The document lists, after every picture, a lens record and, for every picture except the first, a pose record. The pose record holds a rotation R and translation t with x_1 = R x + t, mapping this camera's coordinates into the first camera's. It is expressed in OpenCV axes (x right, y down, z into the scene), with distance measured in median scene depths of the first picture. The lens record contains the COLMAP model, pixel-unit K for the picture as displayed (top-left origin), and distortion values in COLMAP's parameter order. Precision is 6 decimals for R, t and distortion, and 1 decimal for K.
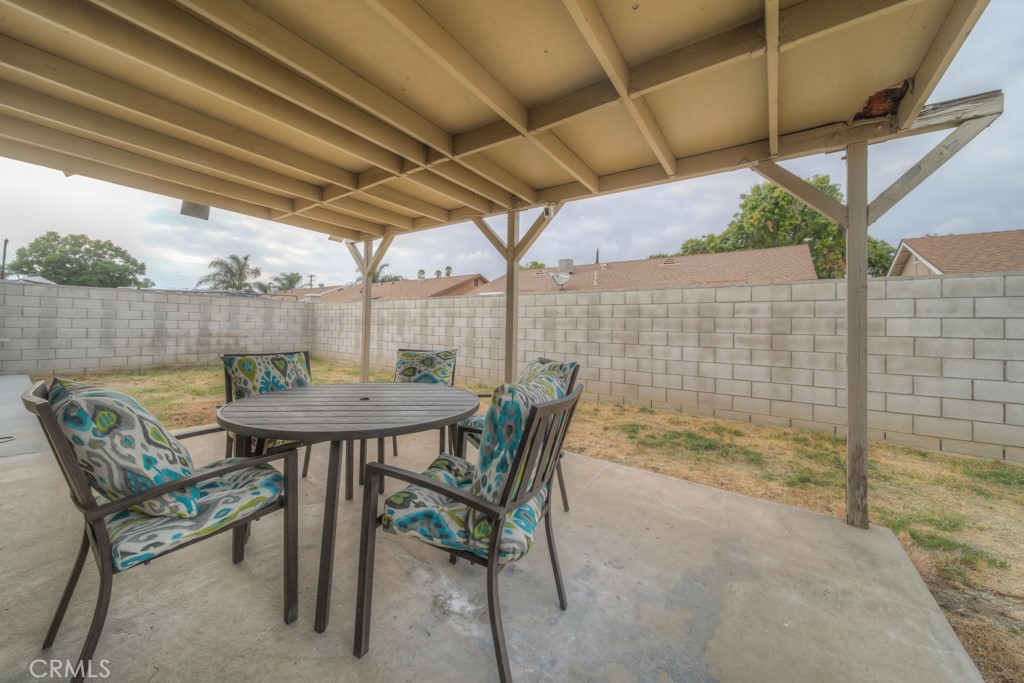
lens RADIAL K [[360.9, 0, 516.4], [0, 360.9, 322.7], [0, 0, 1]] dist [0.003936, -0.001909]
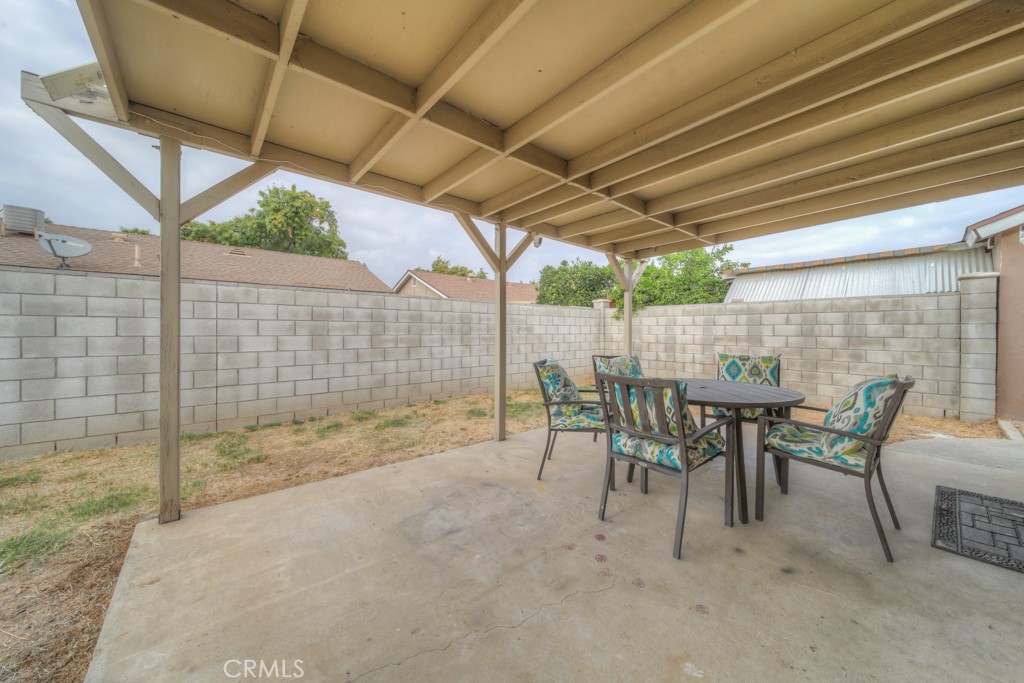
lens RADIAL K [[360.9, 0, 507.3], [0, 360.9, 331.6], [0, 0, 1]] dist [0.003936, -0.001909]
pose [[0.243276, -0.019567, 0.969760, -0.460126], [-0.007024, 0.999735, 0.021934, -0.008674], [-0.969932, -0.012148, 0.243074, 0.321919]]
